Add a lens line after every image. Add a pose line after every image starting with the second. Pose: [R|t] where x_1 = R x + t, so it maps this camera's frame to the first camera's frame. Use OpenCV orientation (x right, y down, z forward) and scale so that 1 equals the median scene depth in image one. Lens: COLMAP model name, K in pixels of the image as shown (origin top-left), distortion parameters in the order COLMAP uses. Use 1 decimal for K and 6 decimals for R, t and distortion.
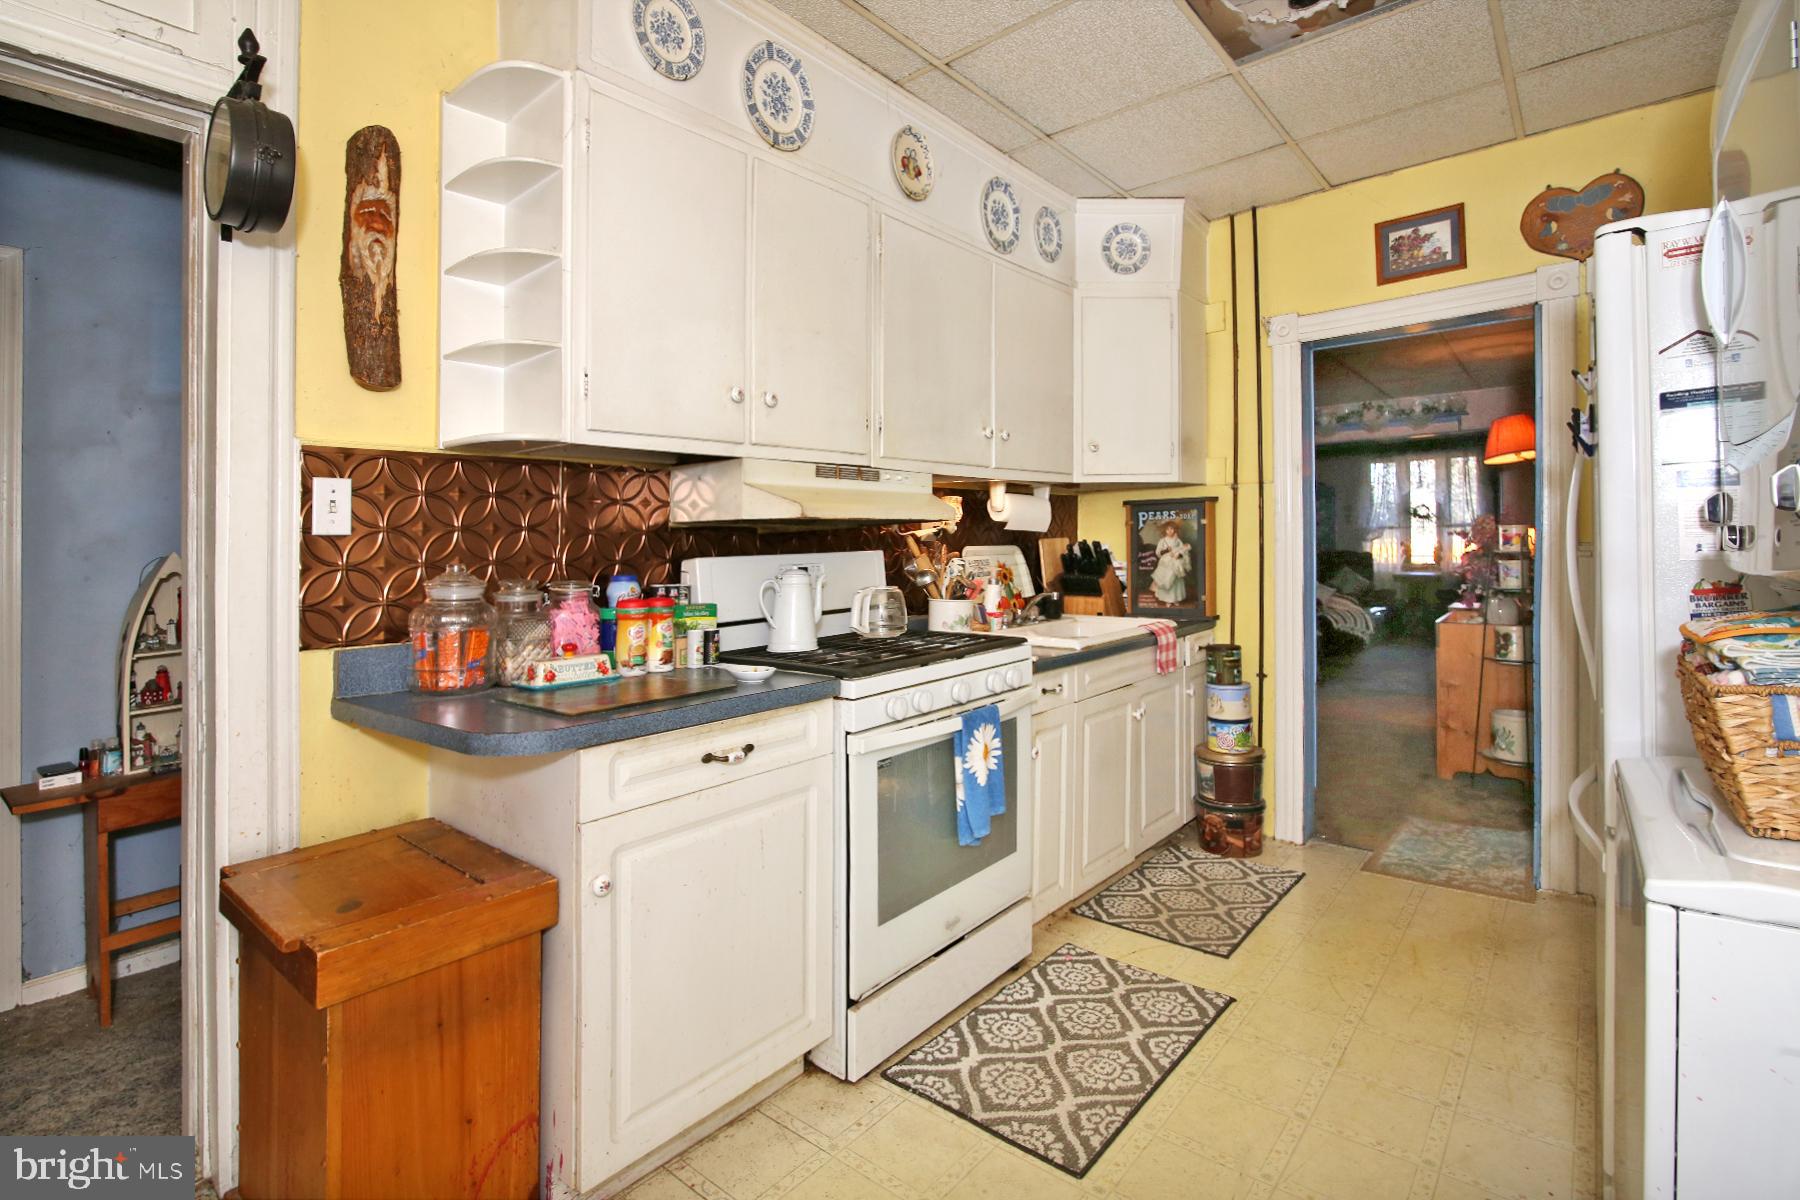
lens RADIAL K [[843.5, 0, 905.2], [0, 843.5, 555.0], [0, 0, 1]] dist [0.023253, -0.000460]
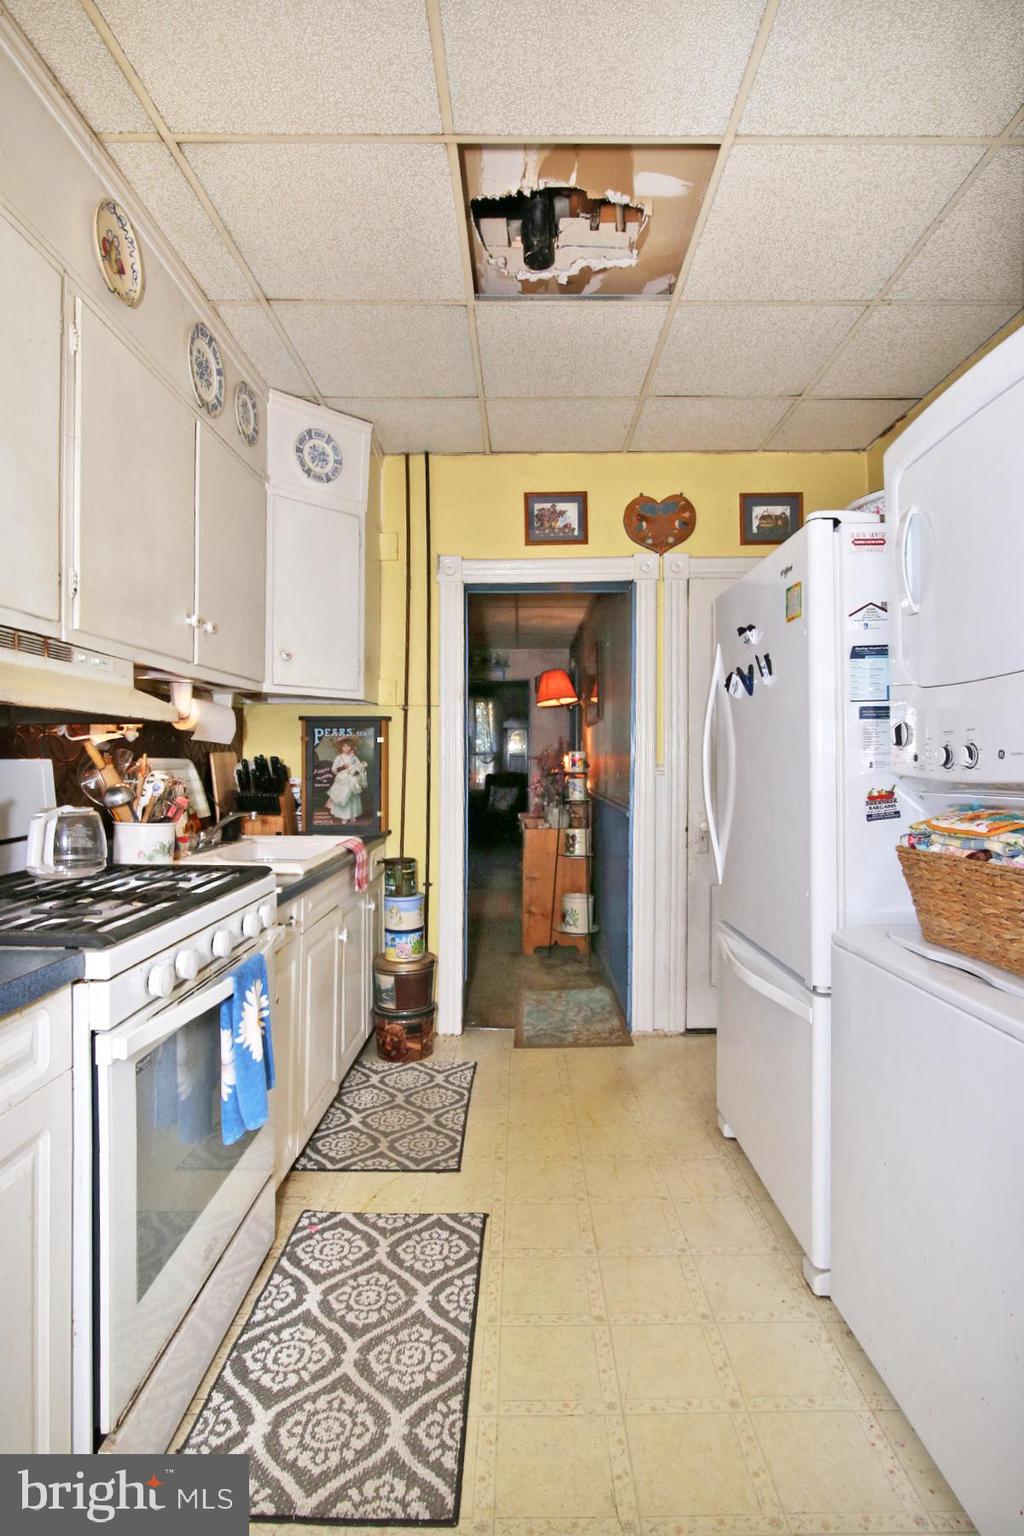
lens RADIAL K [[759.1, 0, 517.5], [0, 759.1, 766.7], [0, 0, 1]] dist [0.007997, -0.009376]
pose [[0.781606, 0.016084, 0.623565, -0.109288], [-0.008903, 0.999853, -0.014631, 0.005931], [-0.623708, 0.005884, 0.781635, 0.197898]]
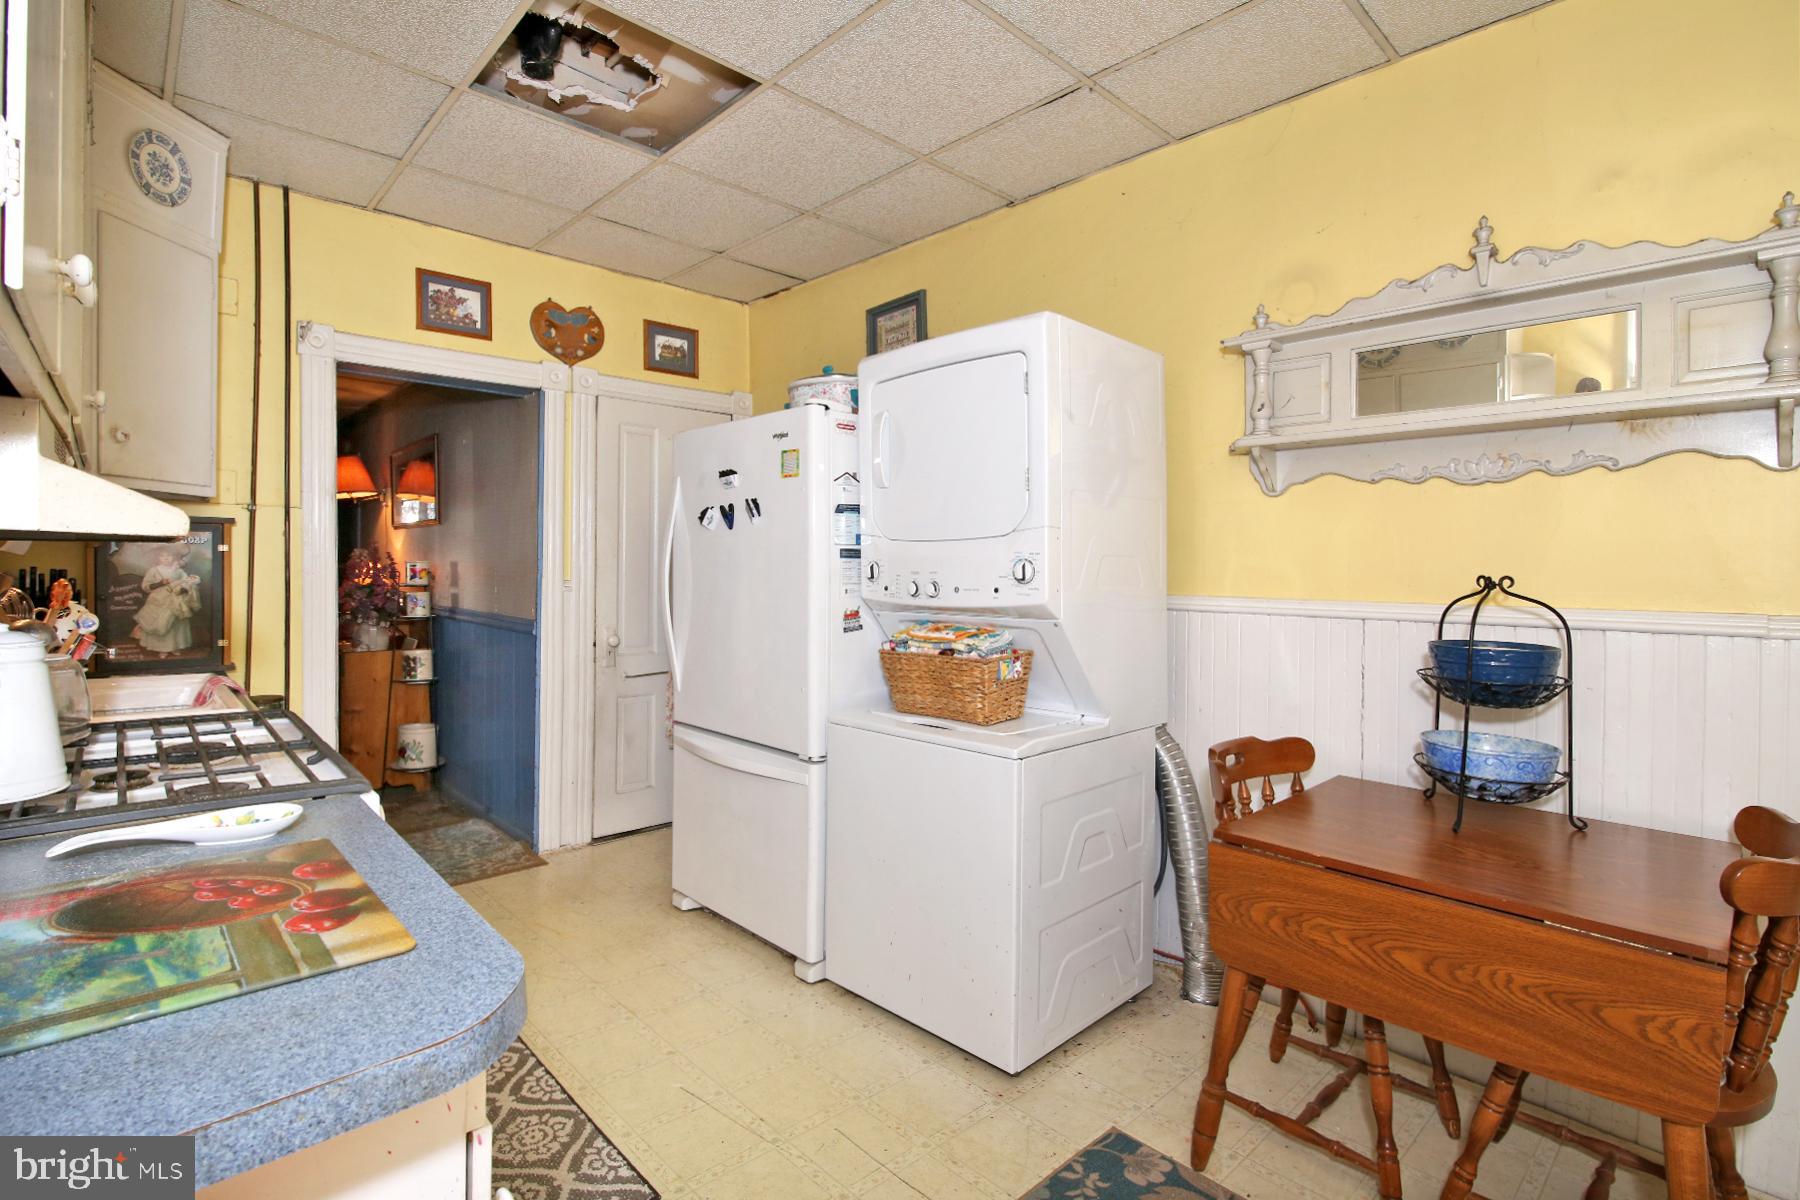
lens RADIAL K [[843.5, 0, 844.6], [0, 843.5, 620.6], [0, 0, 1]] dist [0.023253, -0.000460]
pose [[0.204957, -0.036792, 0.978079, -0.376020], [-0.008955, 0.999181, 0.039462, -0.009367], [-0.978730, -0.016847, 0.204460, 0.293286]]
